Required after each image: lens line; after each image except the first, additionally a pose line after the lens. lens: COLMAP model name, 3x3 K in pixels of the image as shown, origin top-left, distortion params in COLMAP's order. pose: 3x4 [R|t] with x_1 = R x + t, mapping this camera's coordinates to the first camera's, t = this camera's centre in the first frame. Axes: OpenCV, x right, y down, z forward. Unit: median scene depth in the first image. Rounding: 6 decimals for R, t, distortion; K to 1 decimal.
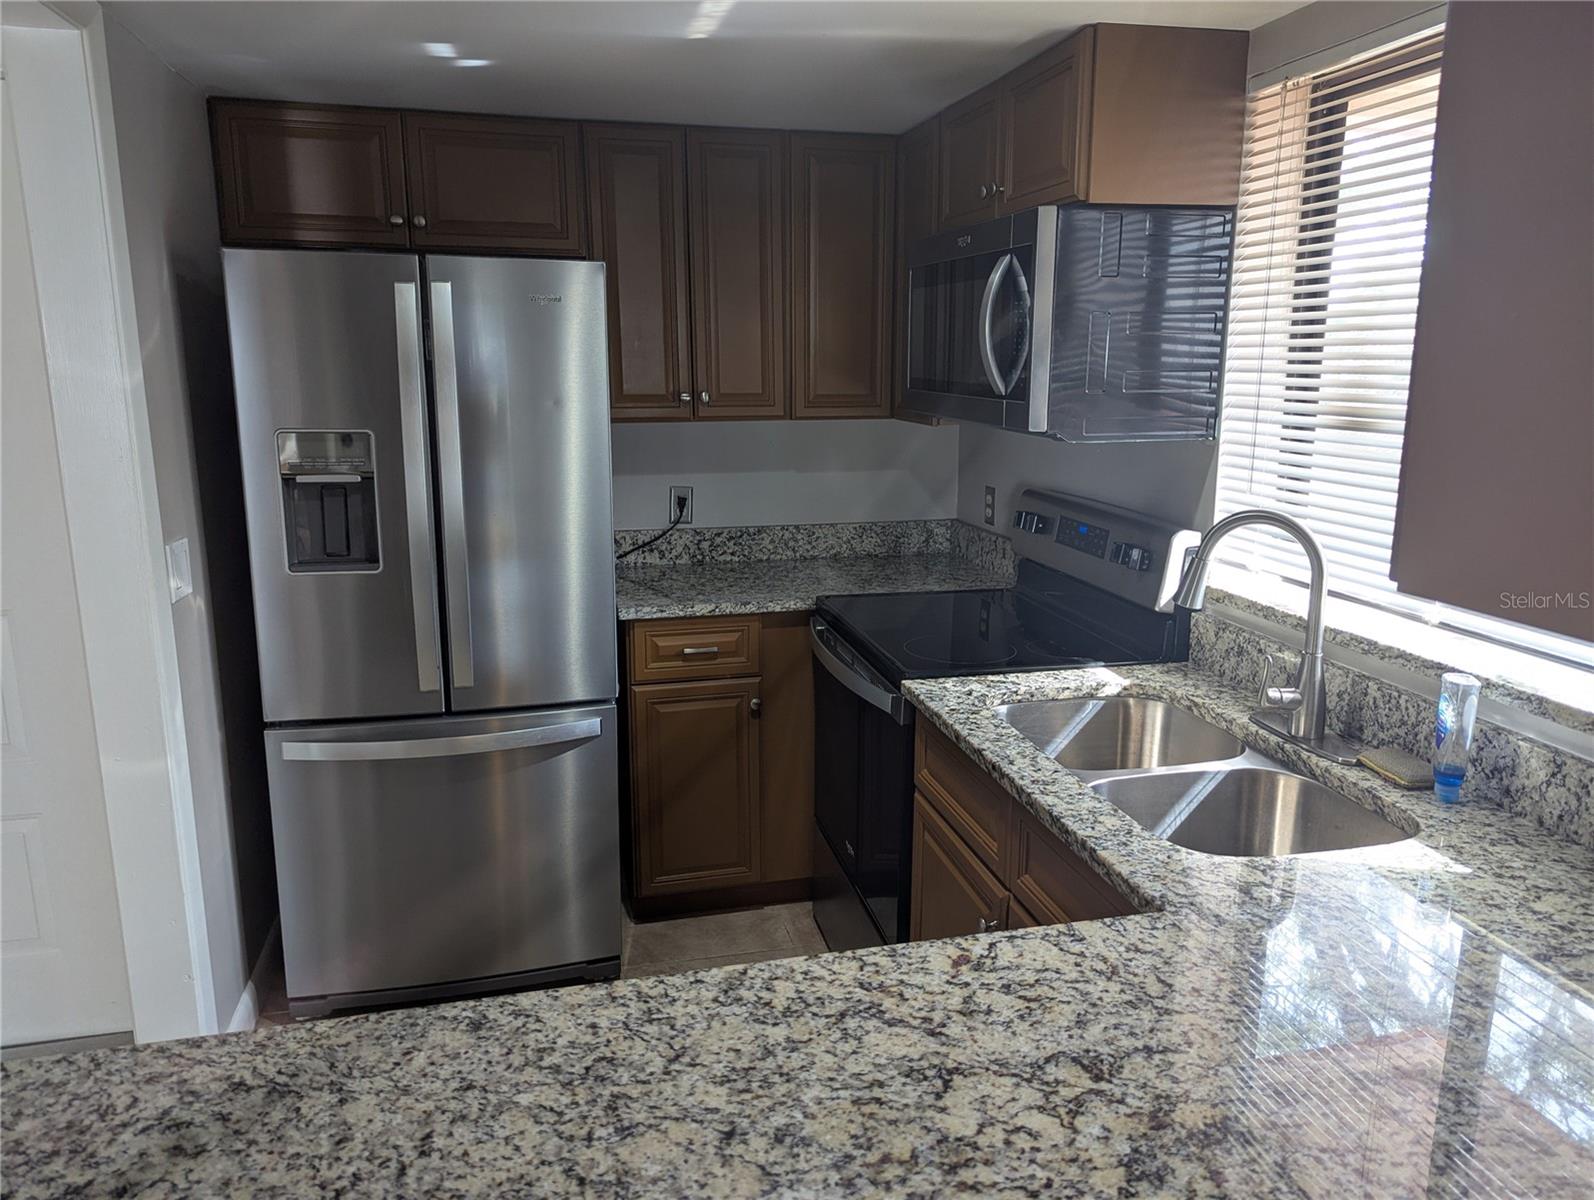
lens RADIAL K [[1107.4, 0, 797.0], [0, 1107.4, 600.0], [0, 0, 1]] dist [0.052029, -0.004209]
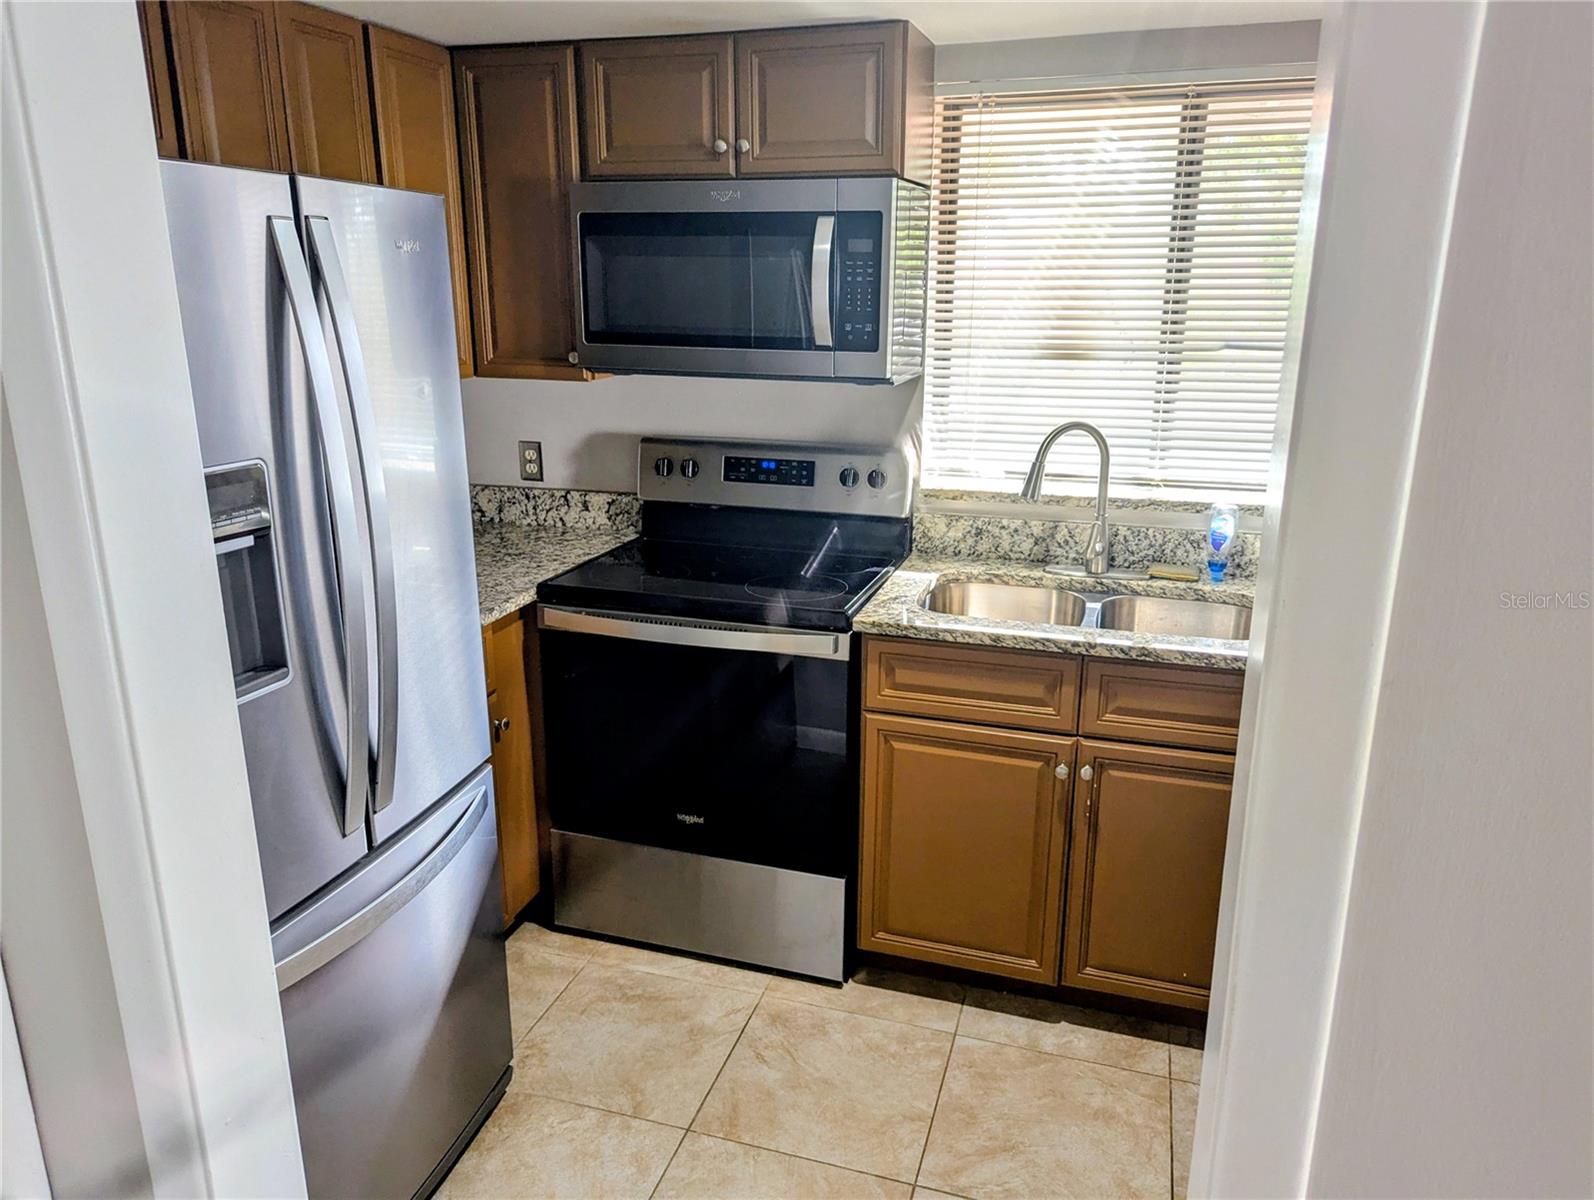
lens RADIAL K [[1107.4, 0, 797.0], [0, 1107.4, 600.0], [0, 0, 1]] dist [0.052029, -0.004209]
pose [[0.511874, -0.234226, 0.826513, -0.902392], [0.182029, 0.969838, 0.162110, -0.141783], [-0.839554, 0.067469, 0.539070, 0.513750]]
